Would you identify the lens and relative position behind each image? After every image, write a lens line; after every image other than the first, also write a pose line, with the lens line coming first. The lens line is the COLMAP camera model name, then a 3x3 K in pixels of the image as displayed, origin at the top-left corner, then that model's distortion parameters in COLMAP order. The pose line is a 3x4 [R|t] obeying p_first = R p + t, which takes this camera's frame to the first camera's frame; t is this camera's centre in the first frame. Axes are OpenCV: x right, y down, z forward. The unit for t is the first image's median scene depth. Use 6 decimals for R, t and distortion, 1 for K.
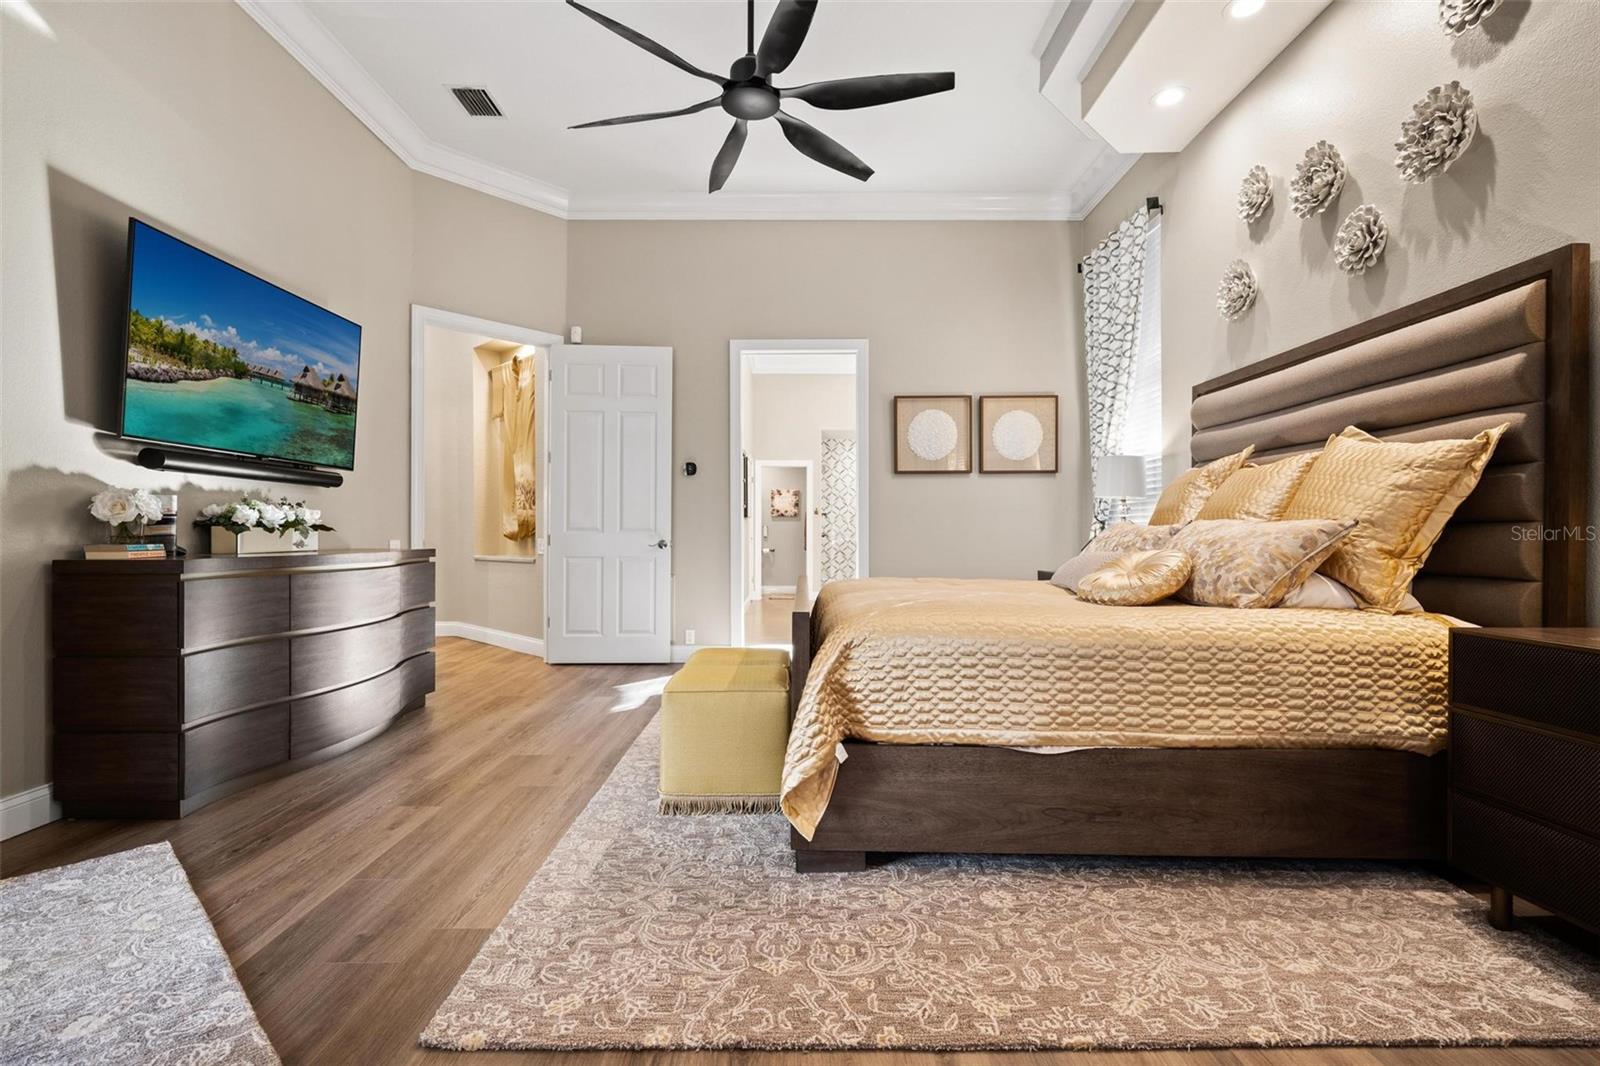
lens RADIAL K [[746.9, 0, 800.7], [0, 746.9, 530.1], [0, 0, 1]] dist [0.006351, -0.000294]
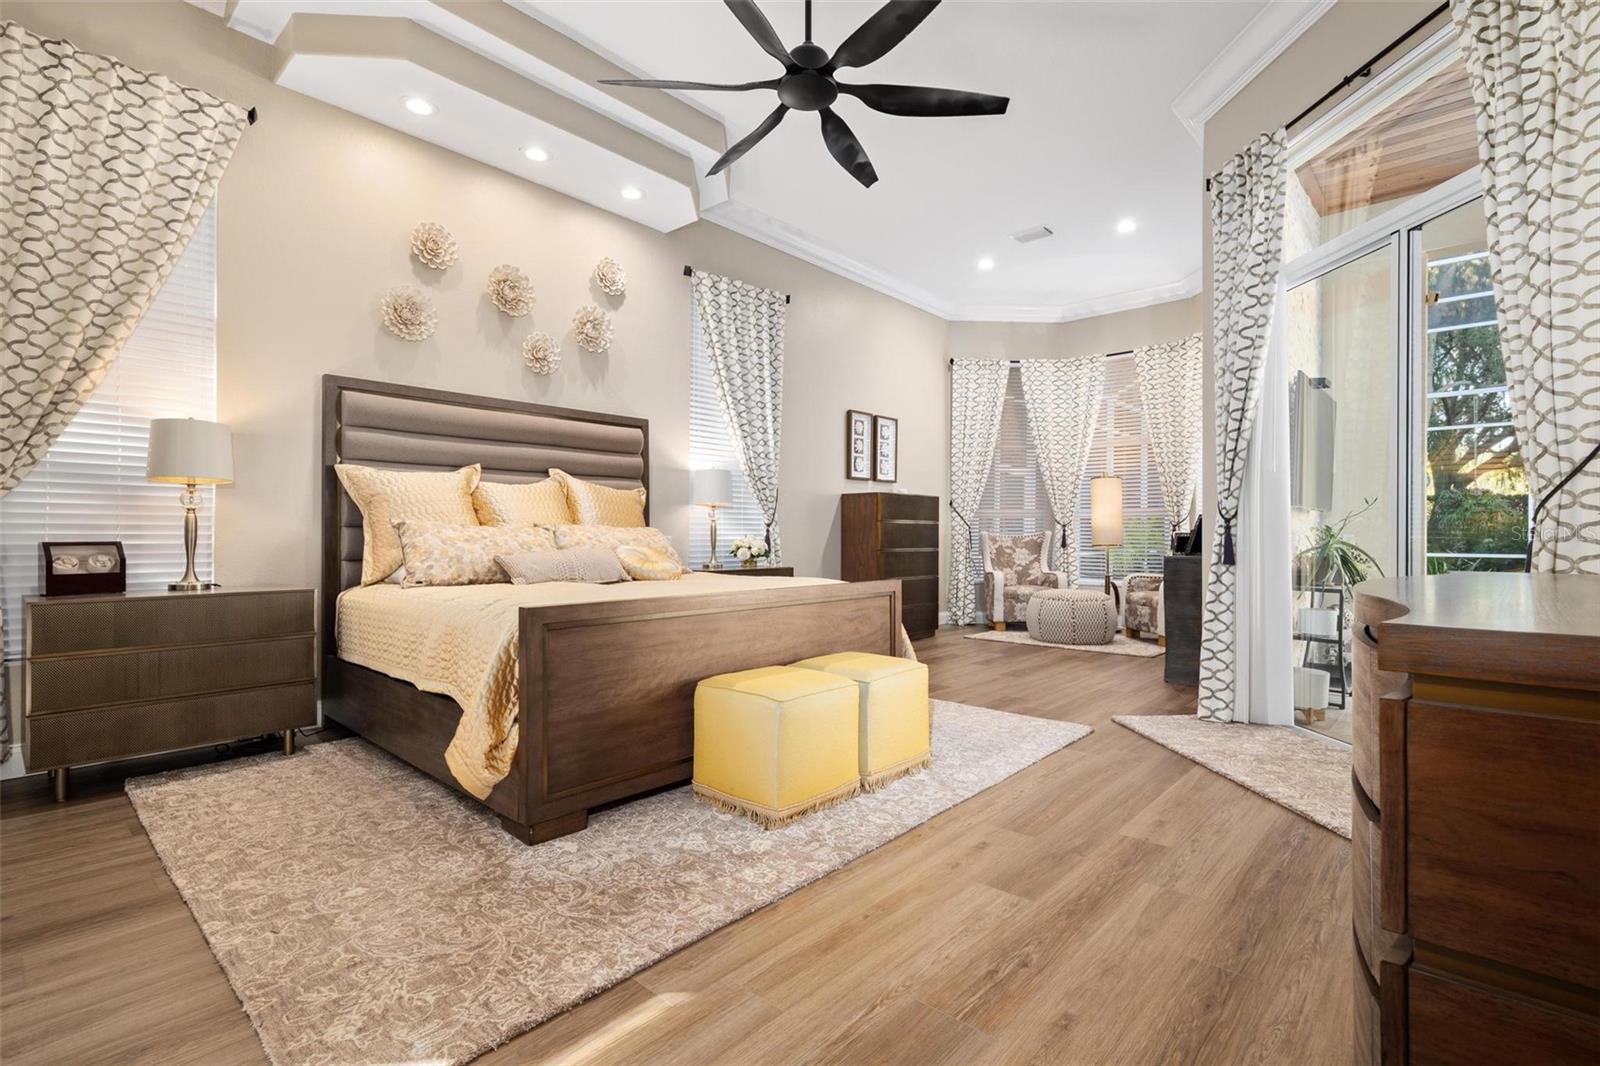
lens RADIAL K [[746.9, 0, 798.8], [0, 746.9, 535.5], [0, 0, 1]] dist [0.006351, -0.000294]
pose [[-0.740527, -0.002565, 0.672022, -0.862903], [-0.007104, 0.999967, -0.004011, 0.011254], [-0.671989, -0.007744, -0.740521, 2.090010]]
